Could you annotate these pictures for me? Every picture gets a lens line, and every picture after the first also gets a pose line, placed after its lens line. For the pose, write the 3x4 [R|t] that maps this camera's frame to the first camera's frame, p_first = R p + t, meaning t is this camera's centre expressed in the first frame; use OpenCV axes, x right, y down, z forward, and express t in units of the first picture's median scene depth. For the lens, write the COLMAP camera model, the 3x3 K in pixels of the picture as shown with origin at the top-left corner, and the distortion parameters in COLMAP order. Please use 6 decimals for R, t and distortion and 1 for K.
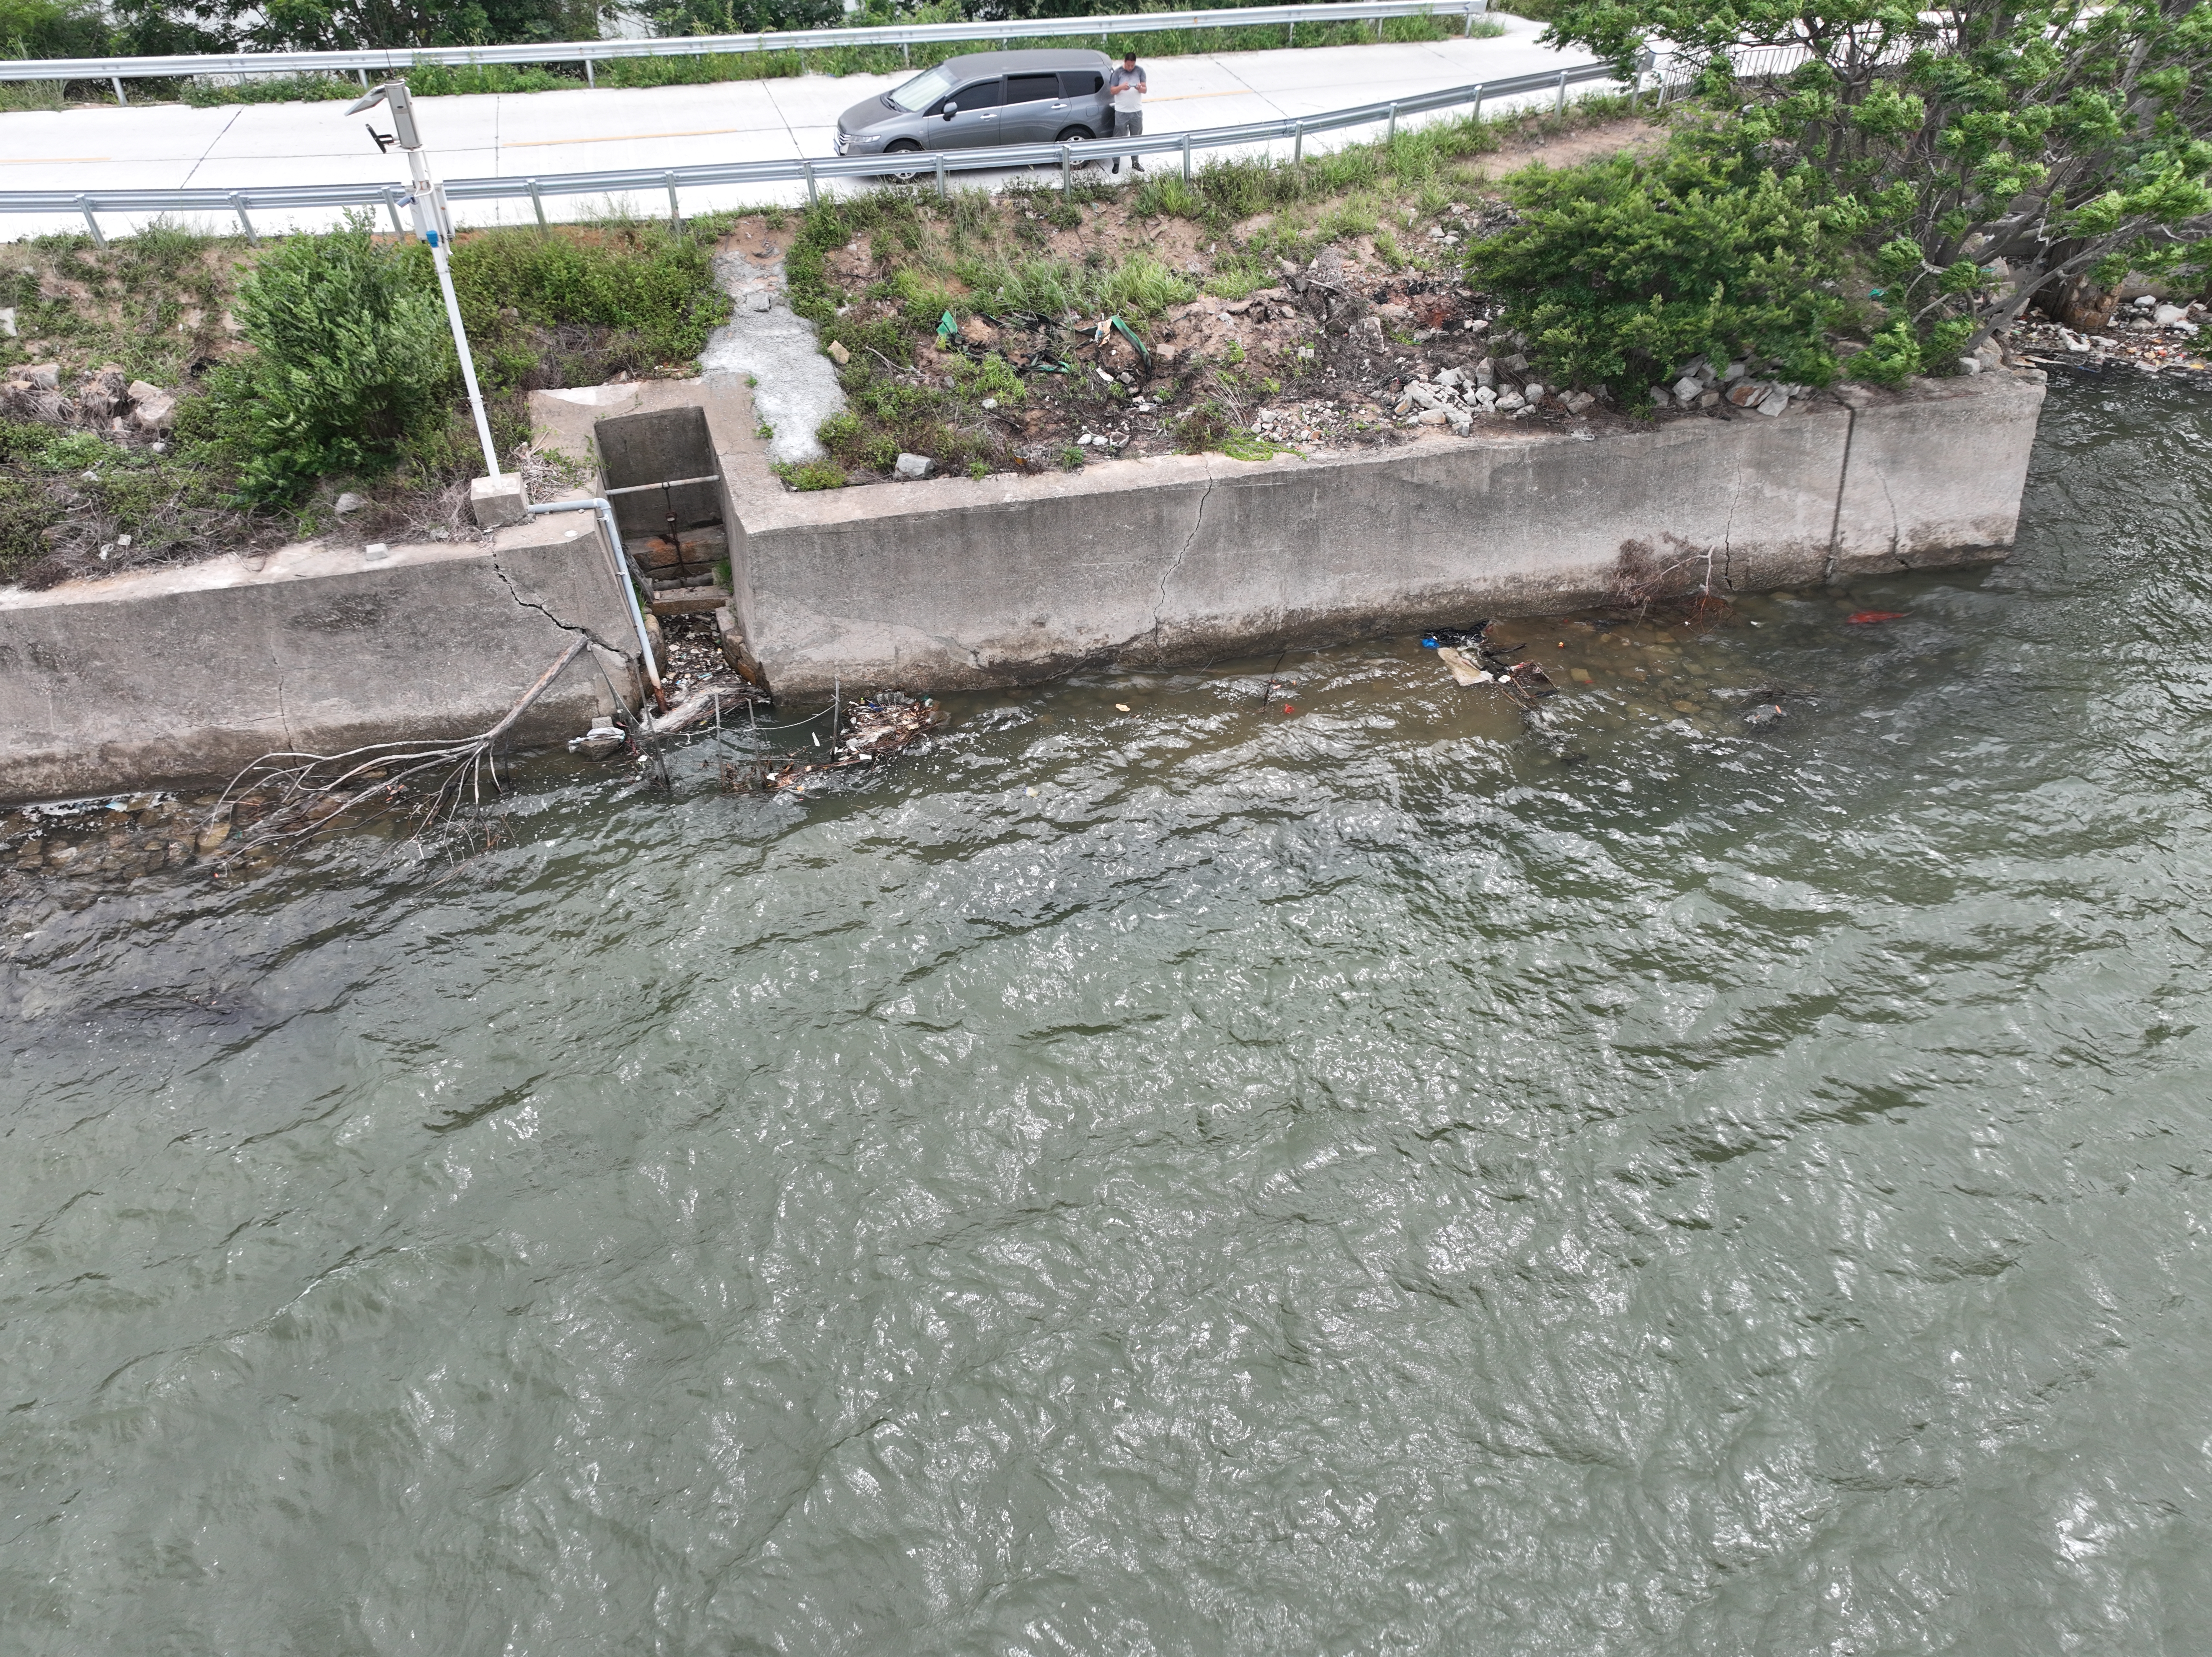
lens RADIAL K [[1574.4, 0, 1112.7], [0, 1574.4, 831.8], [0, 0, 1]] dist [-0.002316, 0.015791]
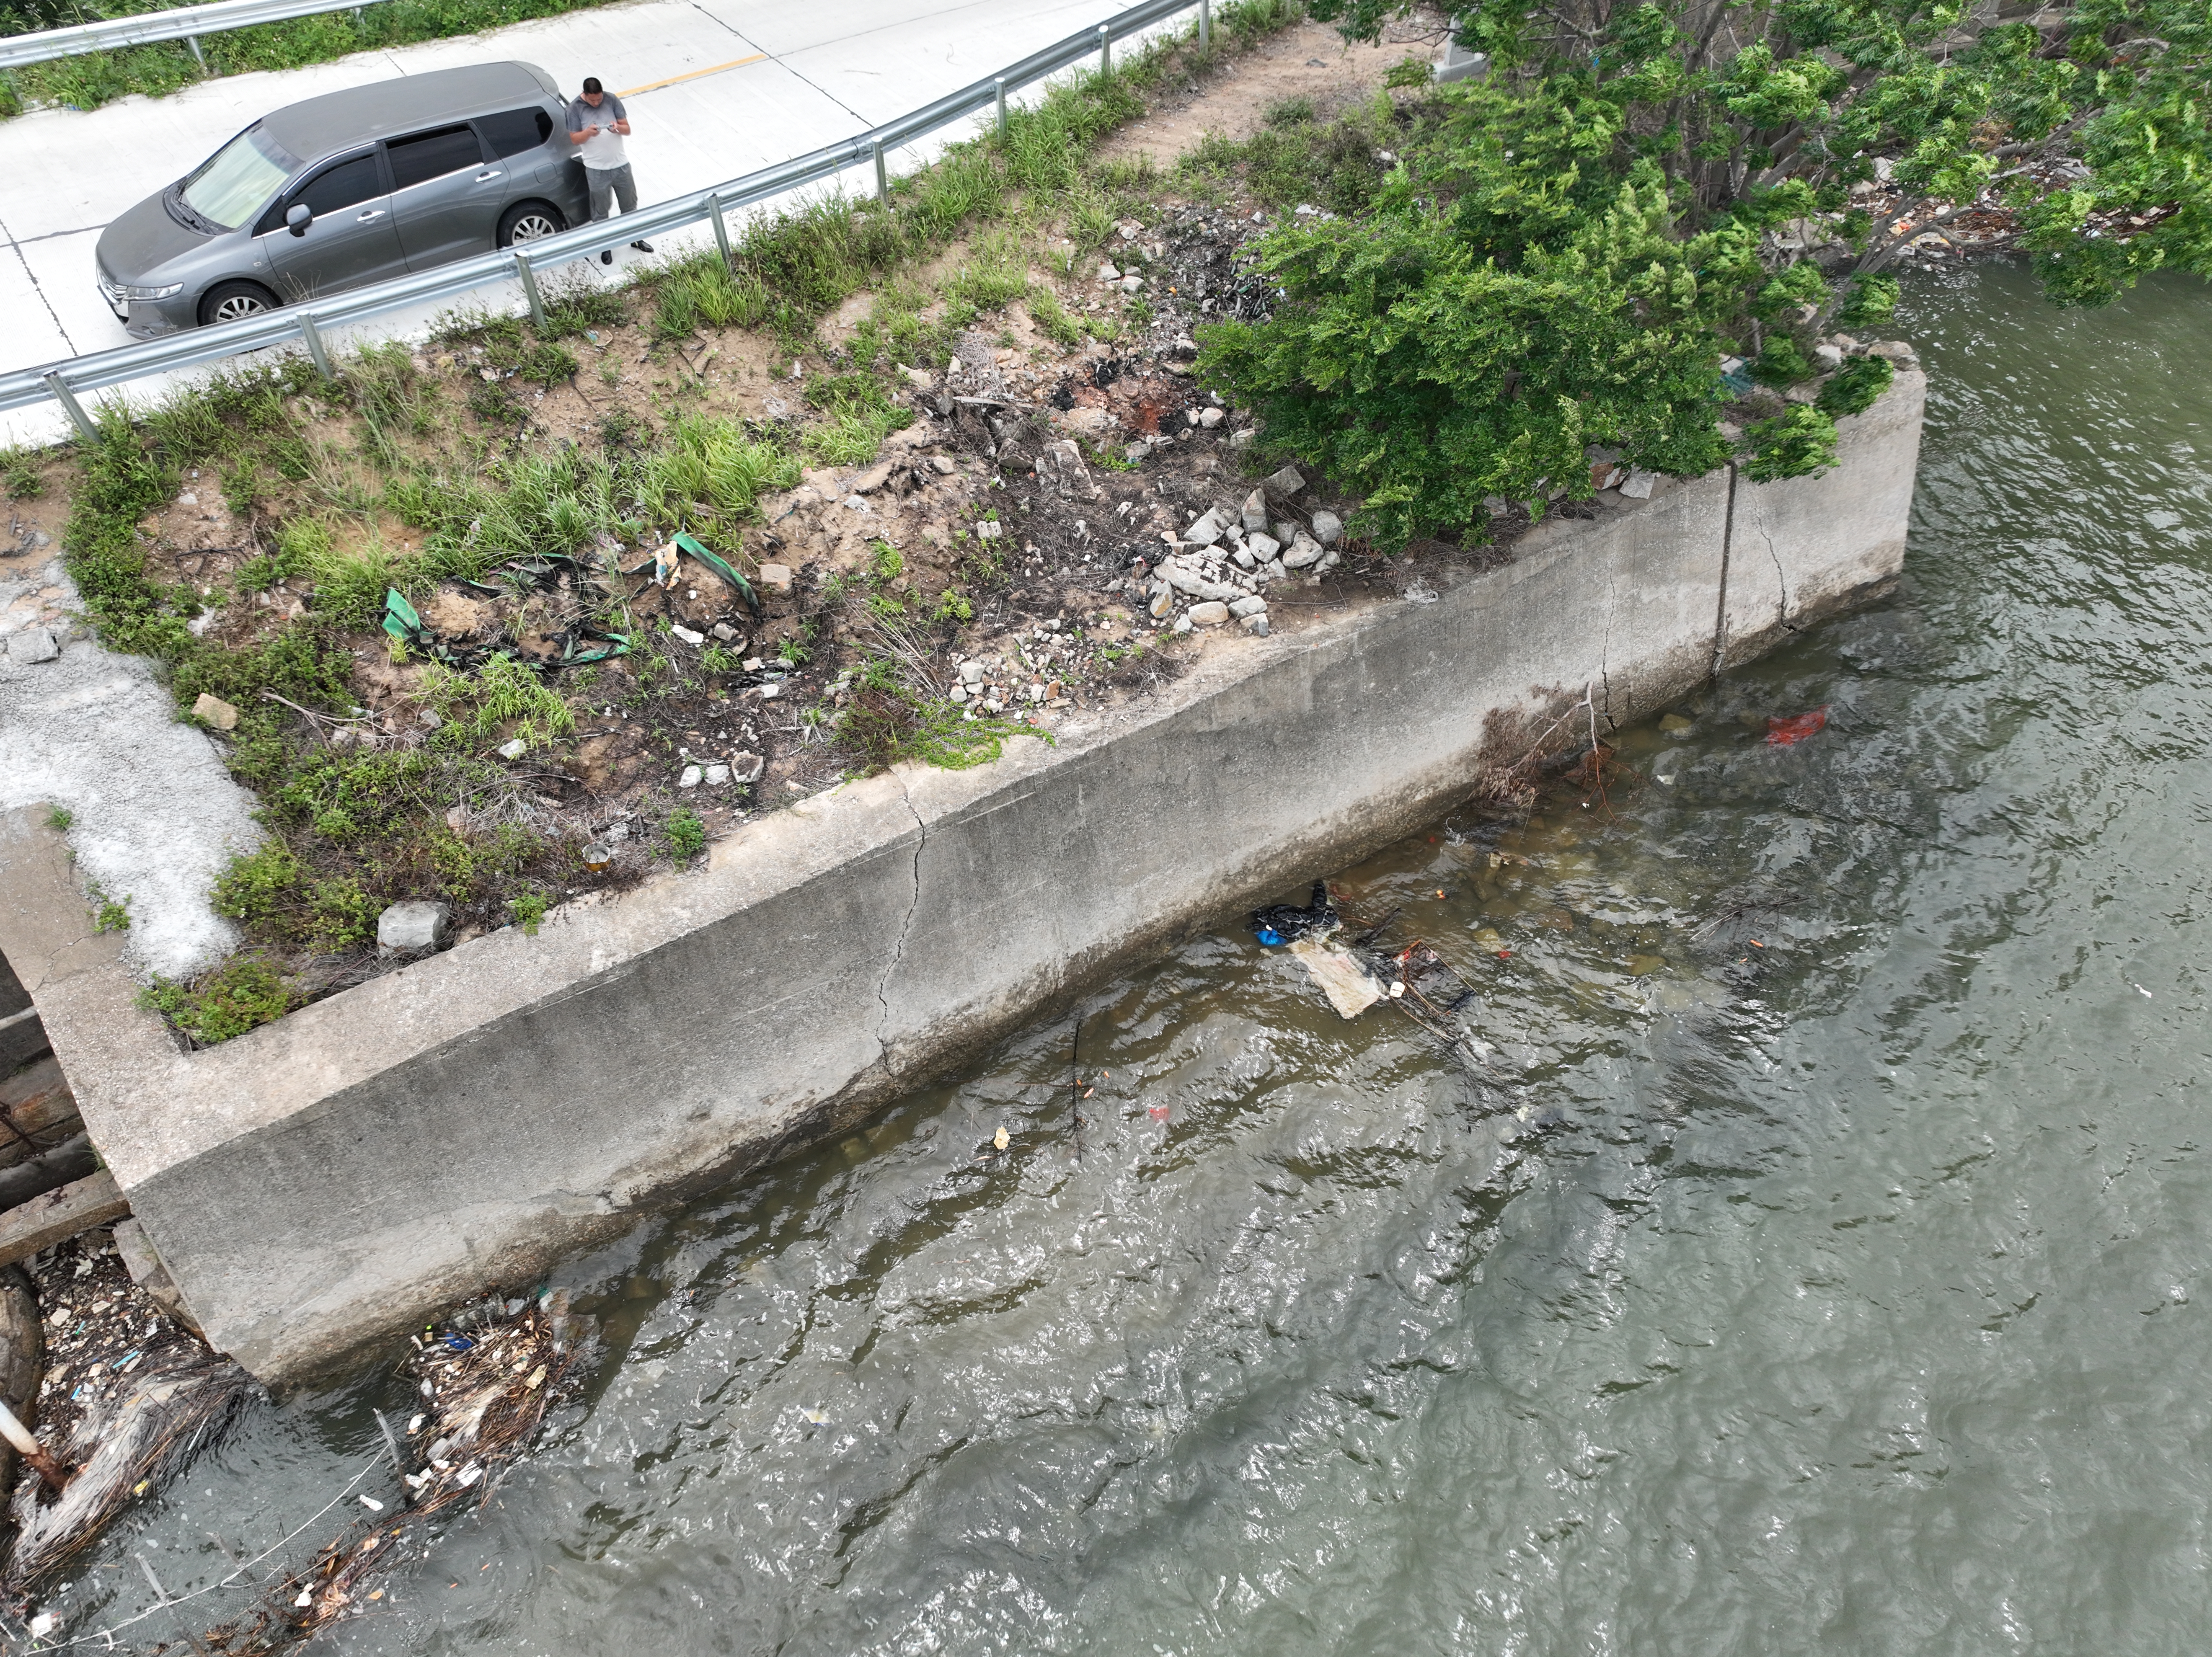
lens RADIAL K [[1574.4, 0, 1114.2], [0, 1574.4, 824.6], [0, 0, 1]] dist [-0.002316, 0.015791]
pose [[0.942617, -0.244033, 0.227862, -0.006374], [0.215529, 0.965980, 0.142935, -0.273975], [-0.254991, -0.085622, 0.963145, 0.358406]]
